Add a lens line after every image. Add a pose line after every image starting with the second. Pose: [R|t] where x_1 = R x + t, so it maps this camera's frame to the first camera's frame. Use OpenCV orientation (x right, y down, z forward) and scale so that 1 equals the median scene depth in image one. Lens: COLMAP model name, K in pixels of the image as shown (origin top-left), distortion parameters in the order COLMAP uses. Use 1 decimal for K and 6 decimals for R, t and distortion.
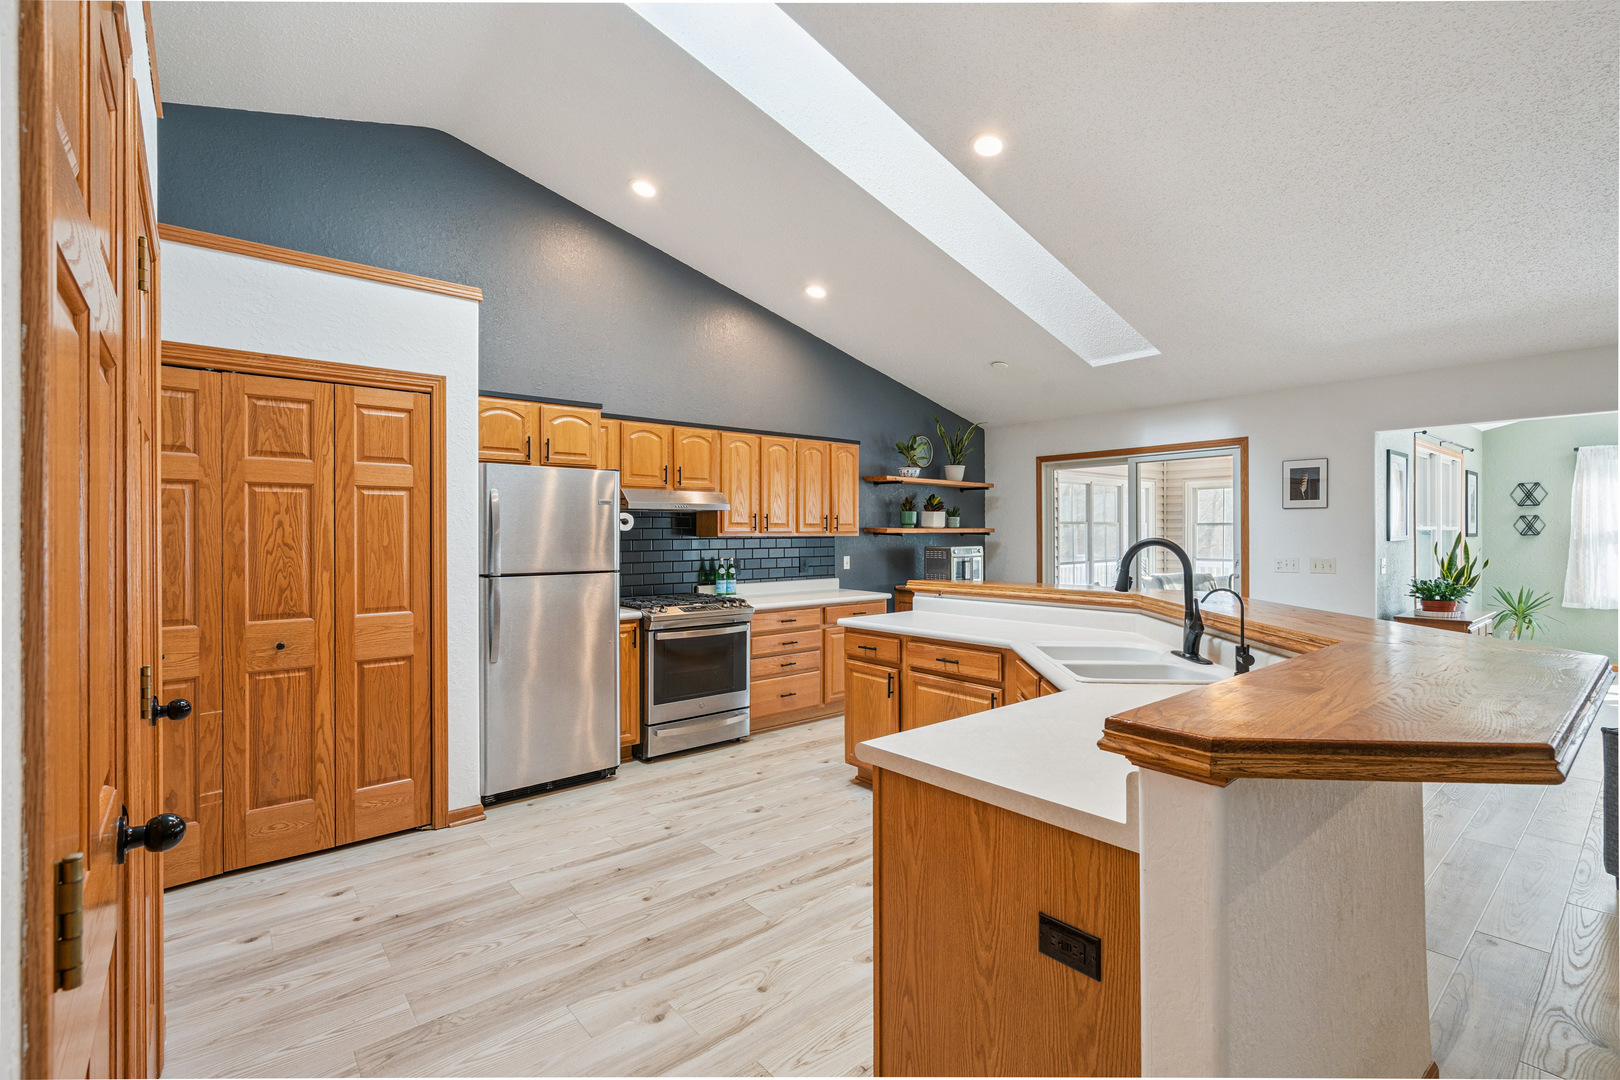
lens RADIAL K [[727.7, 0, 809.6], [0, 727.7, 531.0], [0, 0, 1]] dist [-0.001634, -0.000124]
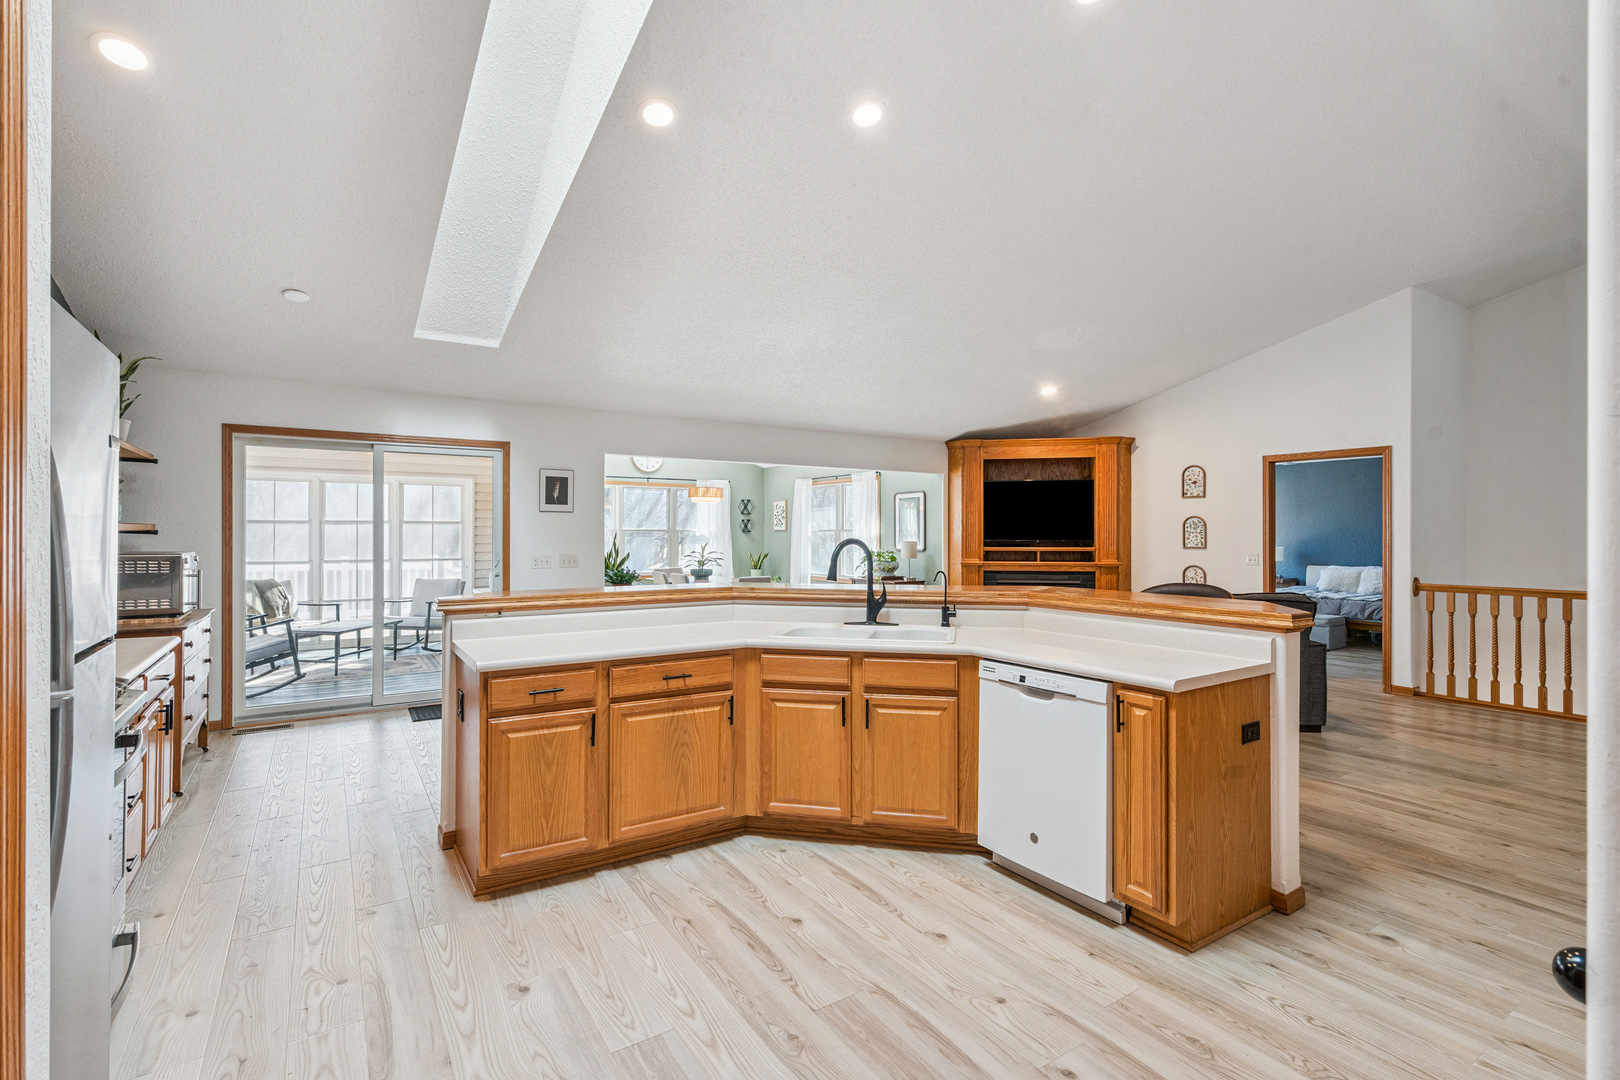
lens RADIAL K [[746.1, 0, 810.5], [0, 746.1, 531.3], [0, 0, 1]] dist [-0.002264, -0.000073]
pose [[0.117223, 0.005807, 0.993089, -0.624133], [-0.007386, 0.999960, -0.004976, 0.003105], [-0.993078, -0.006752, 0.117261, 0.650531]]
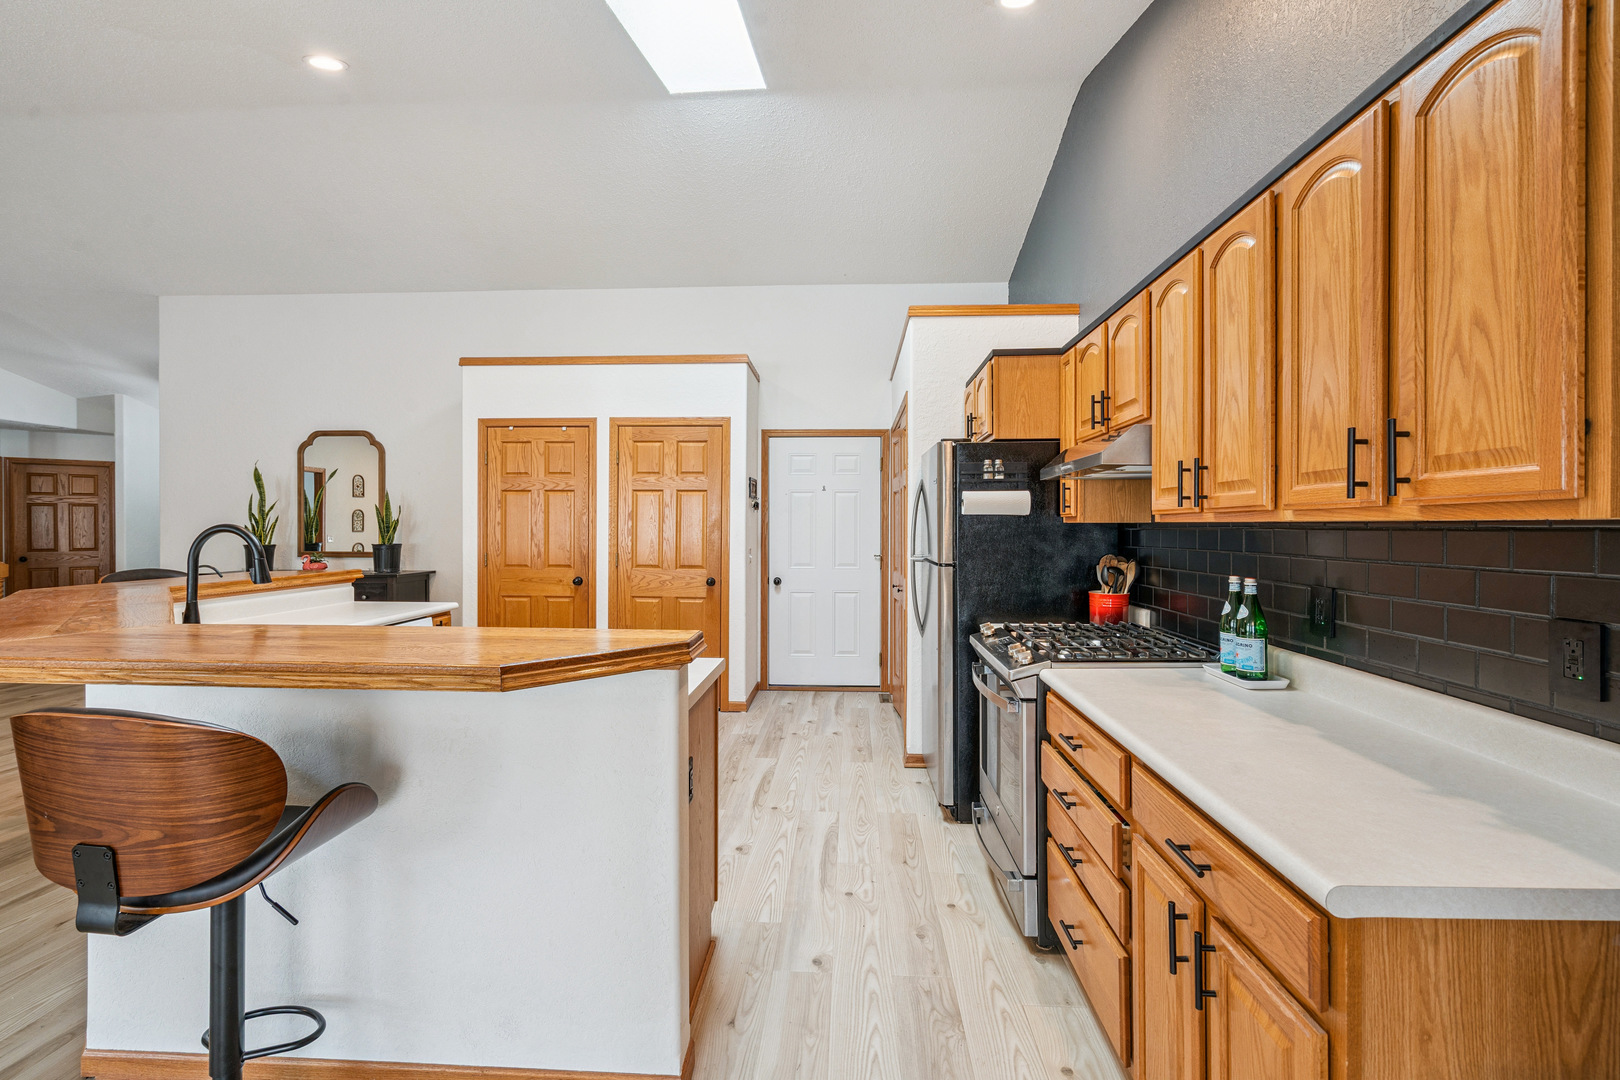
lens RADIAL K [[727.7, 0, 809.6], [0, 727.7, 531.0], [0, 0, 1]] dist [-0.001634, -0.000124]
pose [[-0.685853, 0.008557, -0.727690, 0.453773], [0.007504, 0.999961, 0.004686, 0.012319], [0.727702, -0.002246, -0.685890, 1.539581]]
